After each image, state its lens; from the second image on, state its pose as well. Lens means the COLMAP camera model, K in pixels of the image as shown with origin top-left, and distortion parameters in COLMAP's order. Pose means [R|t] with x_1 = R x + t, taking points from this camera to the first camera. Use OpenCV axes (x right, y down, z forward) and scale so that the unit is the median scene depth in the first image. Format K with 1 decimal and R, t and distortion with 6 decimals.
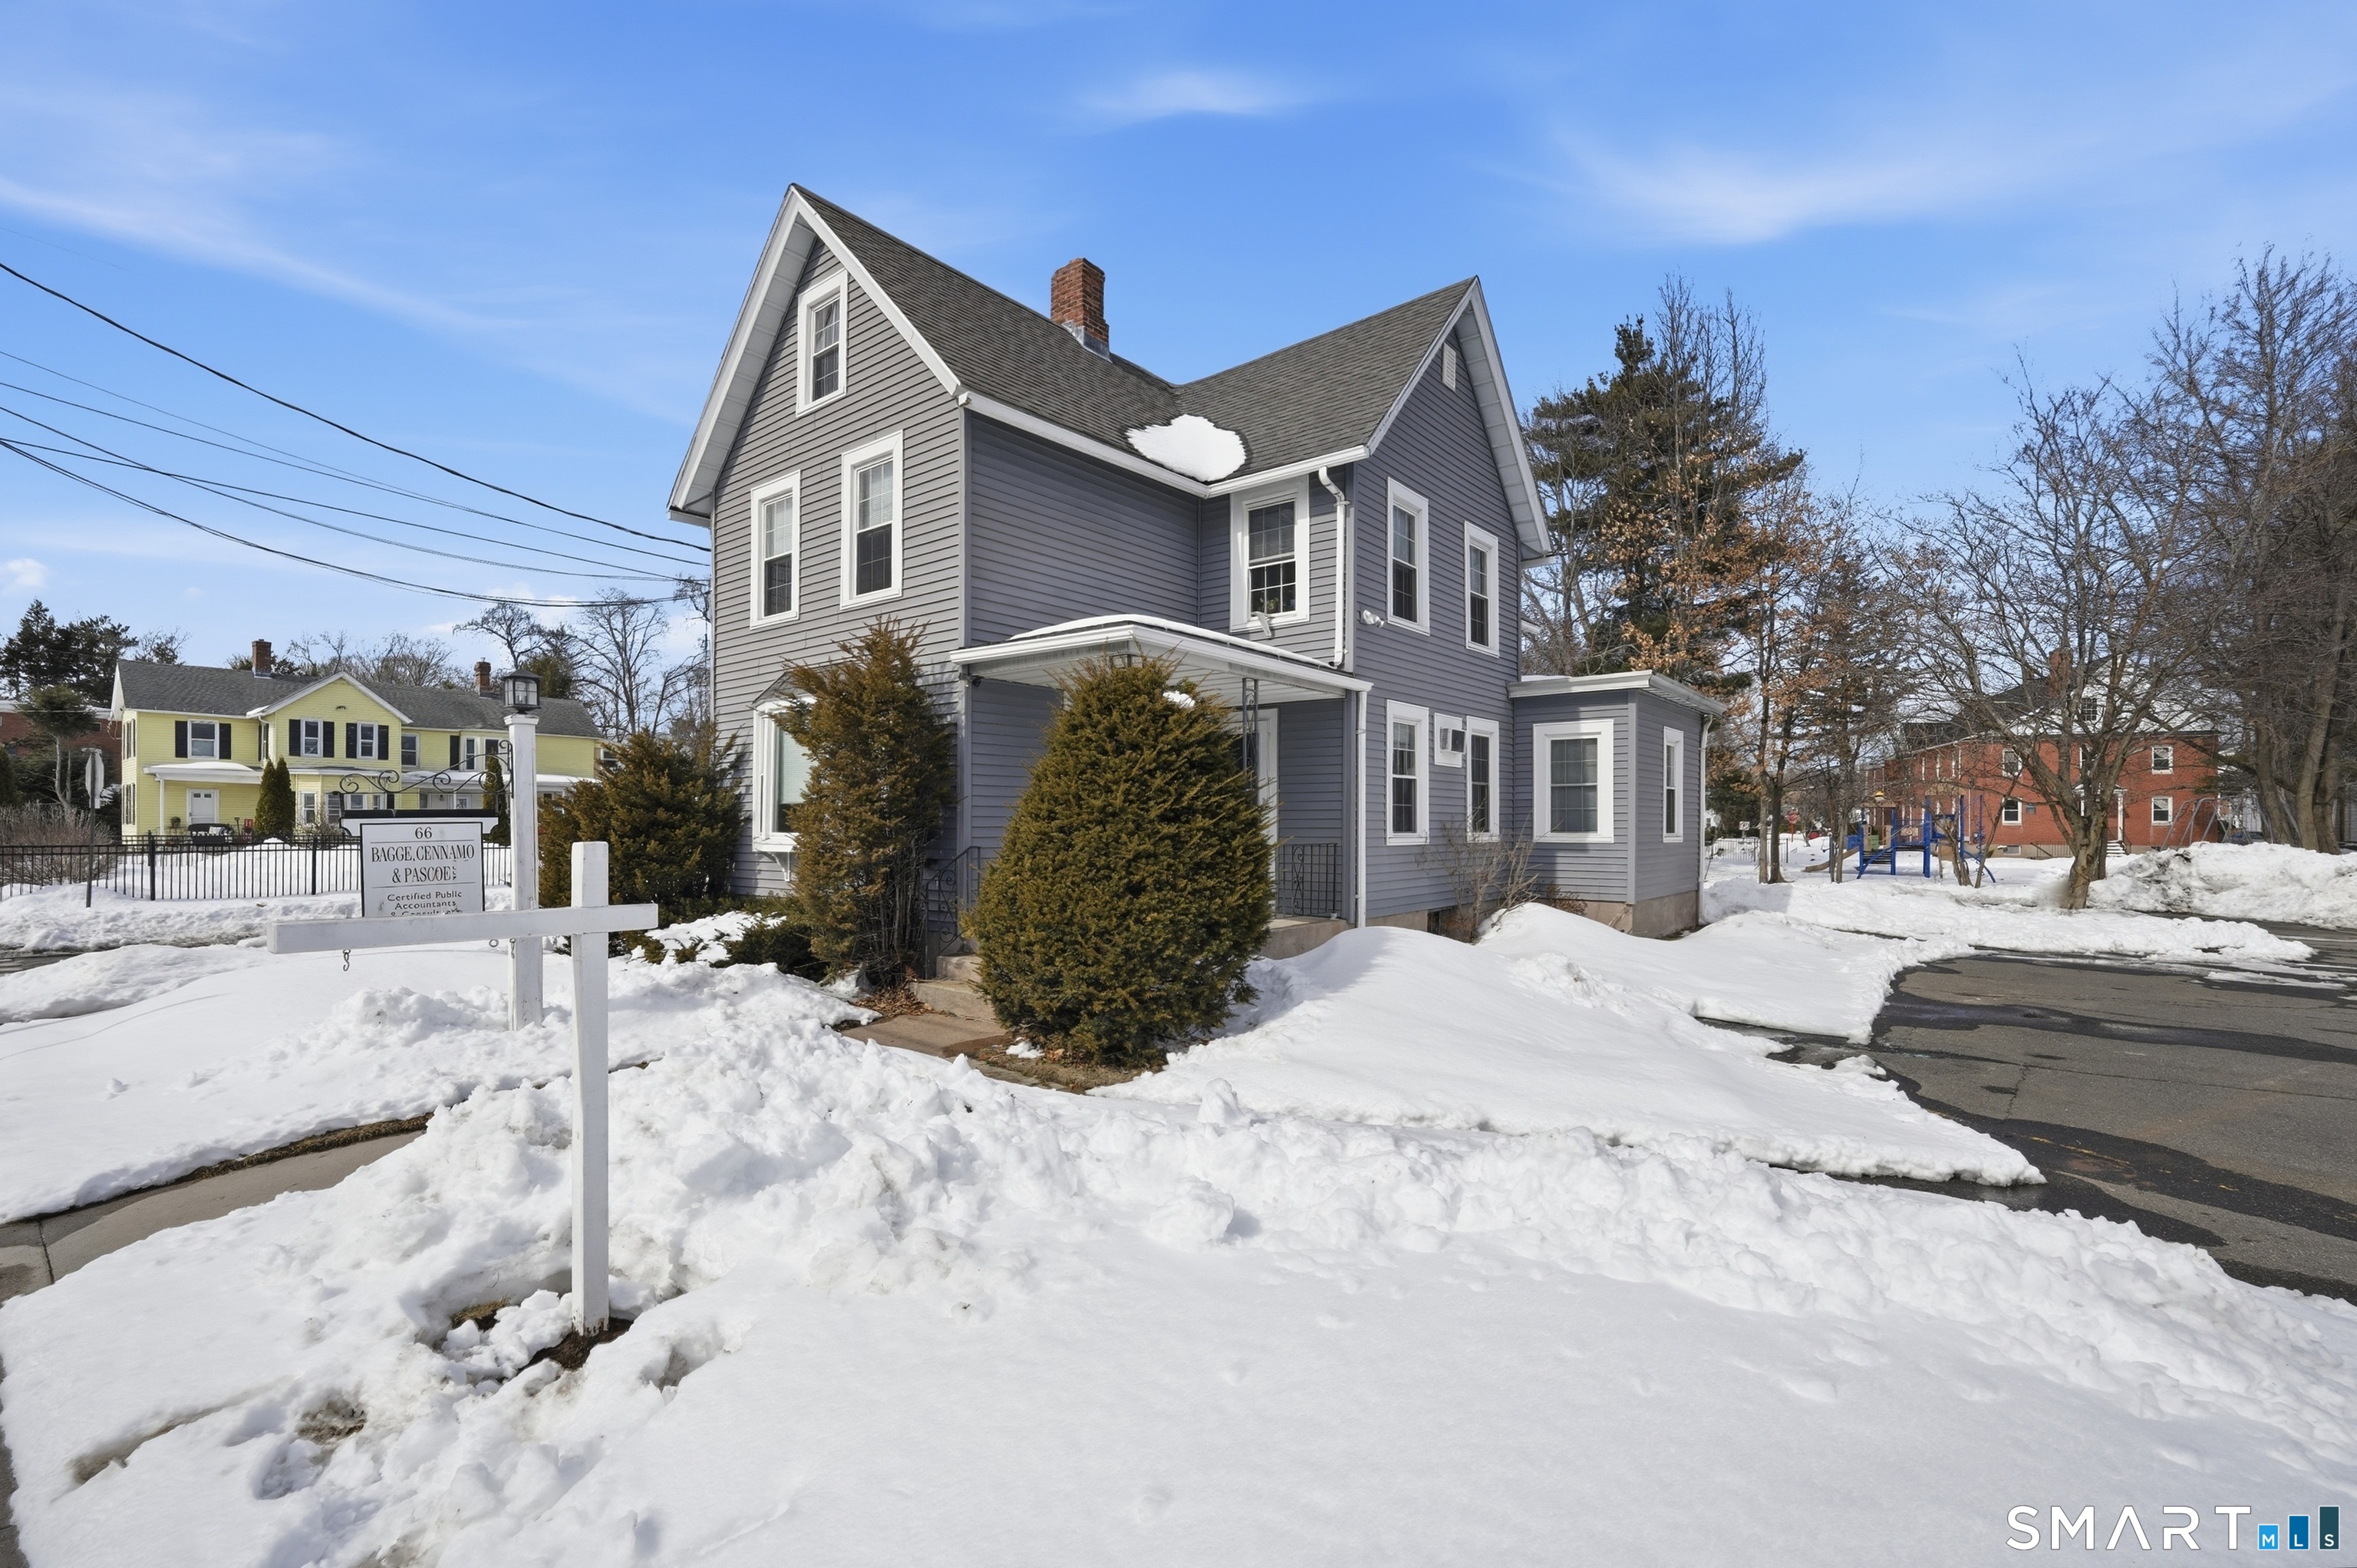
lens RADIAL K [[1025.0, 0, 1175.1], [0, 1025.0, 832.7], [0, 0, 1]] dist [-0.009265, -0.000040]
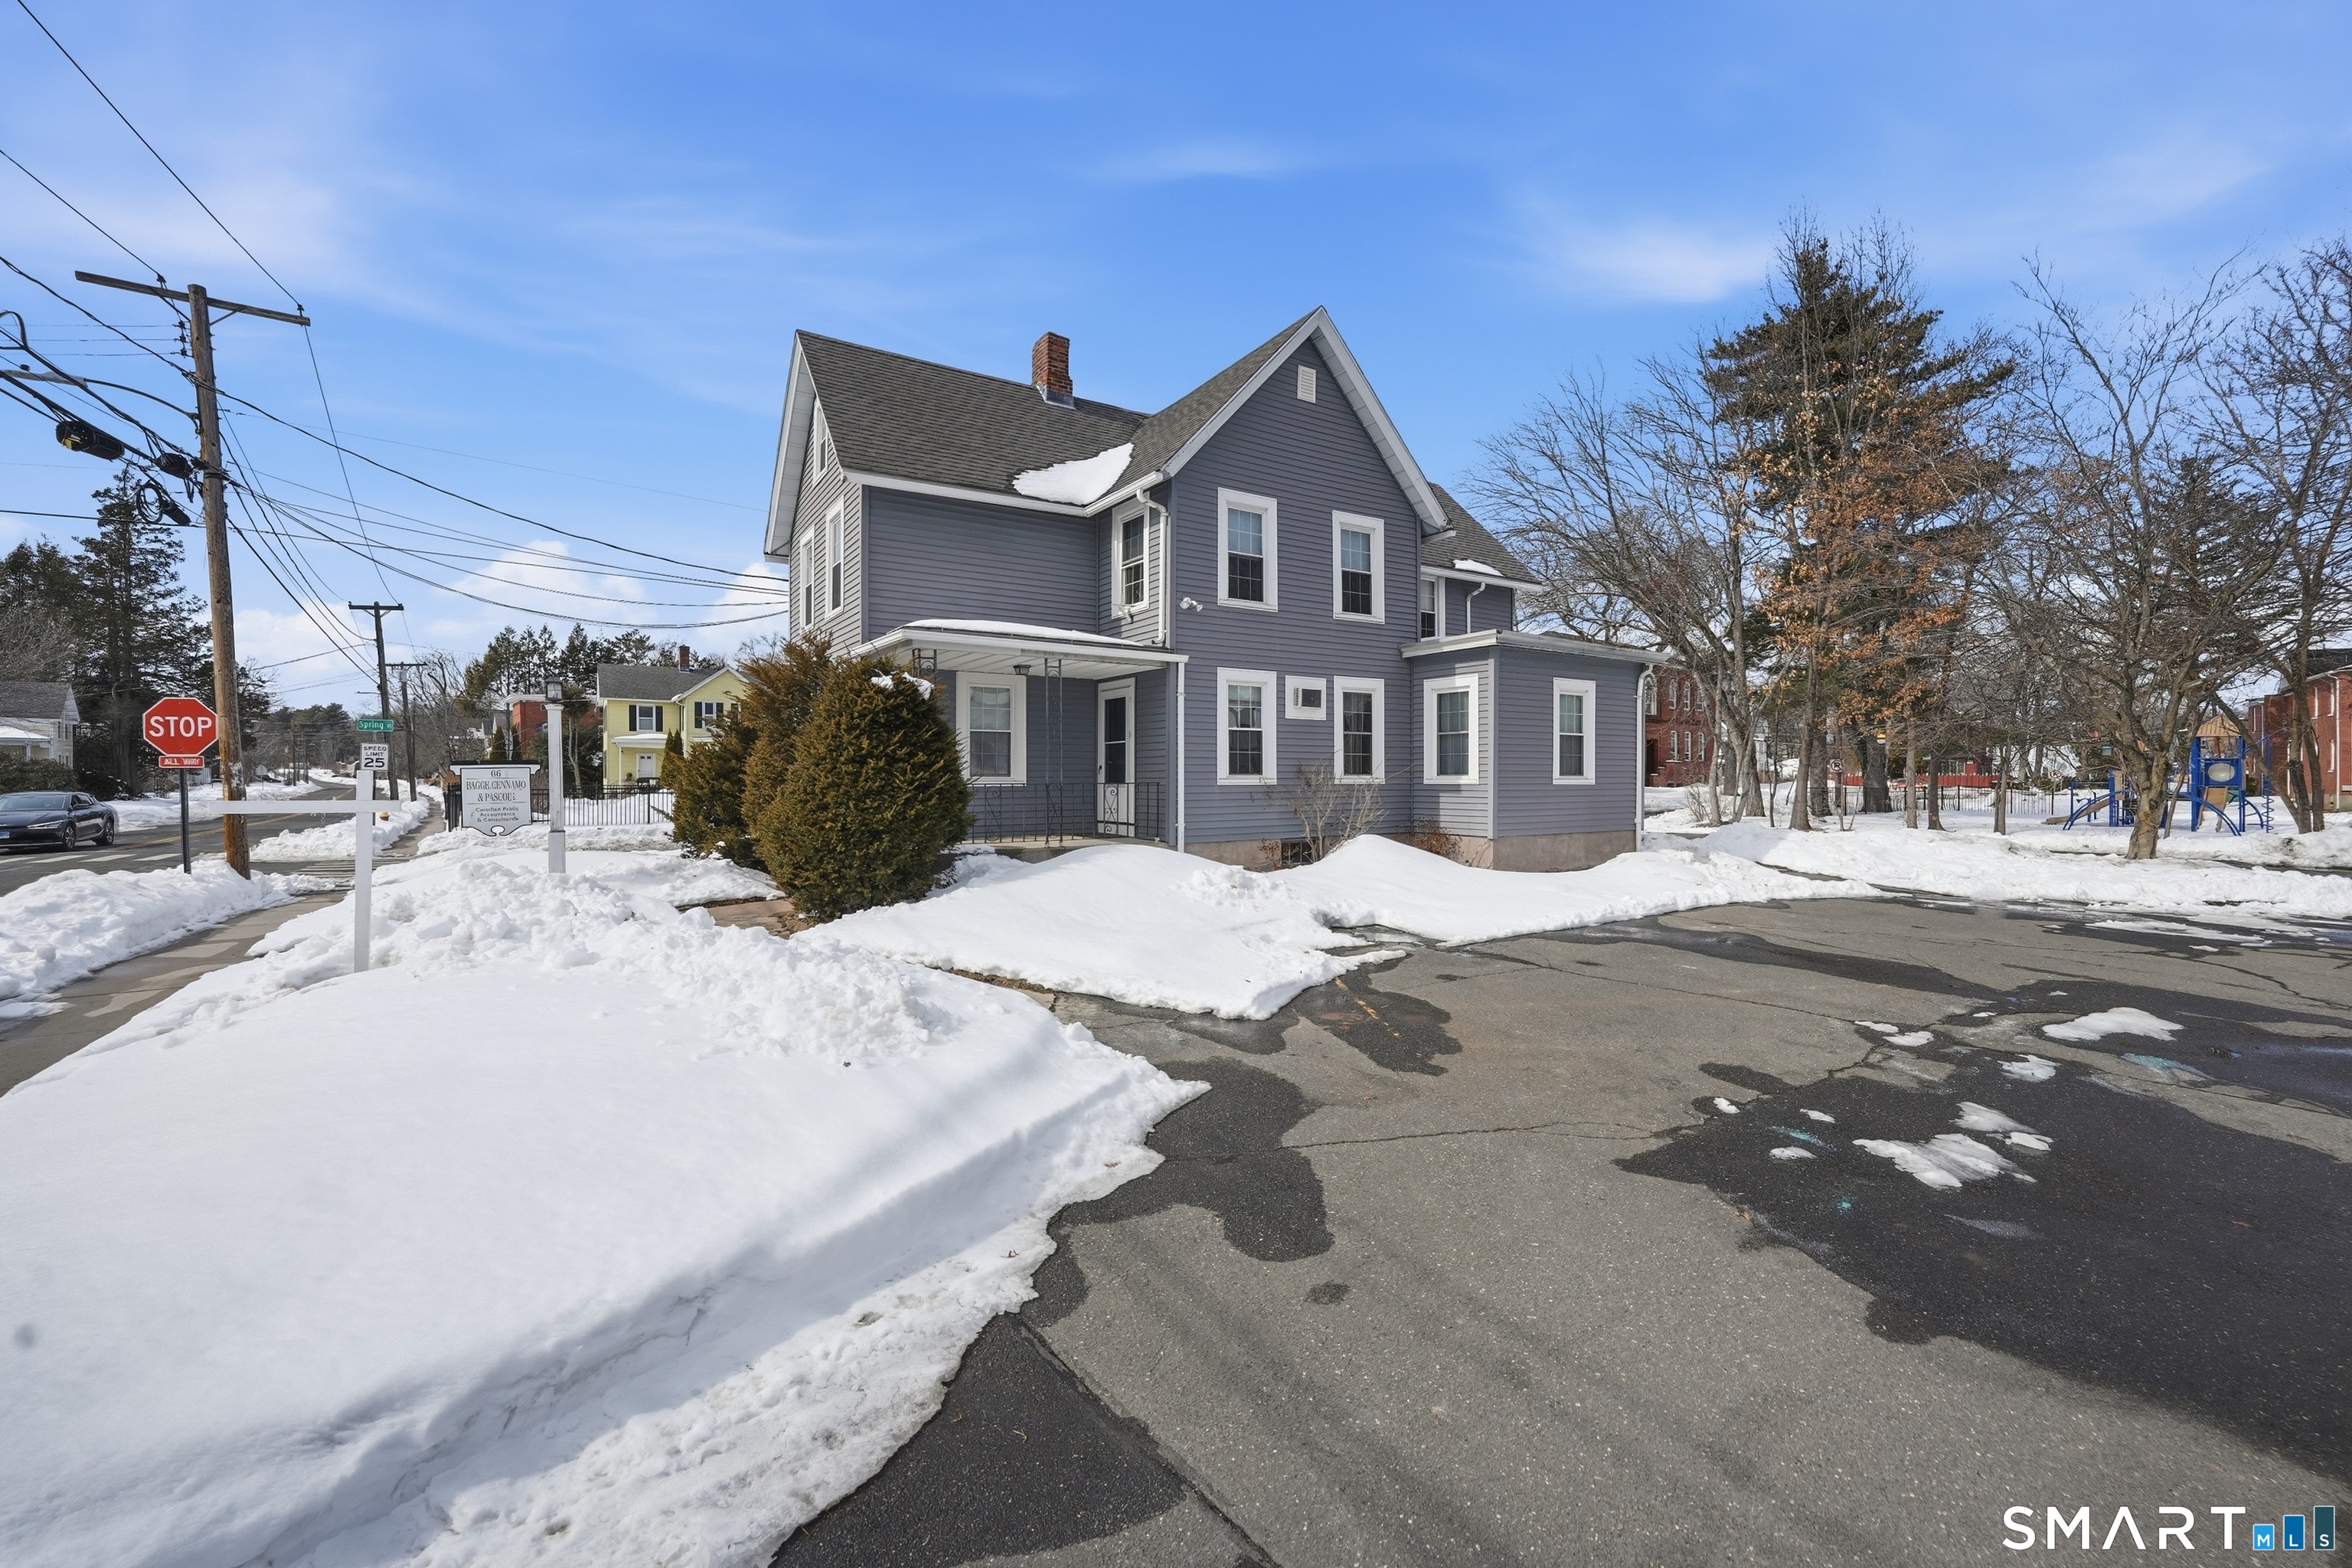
lens RADIAL K [[956.4, 0, 1176.0], [0, 956.4, 784.0], [0, 0, 1]] dist [0.002818, -0.012065]
pose [[0.950510, -0.001835, -0.310689, 0.455881], [0.001207, 0.999997, -0.002215, 0.012030], [0.310692, 0.001730, 0.950509, -0.101822]]
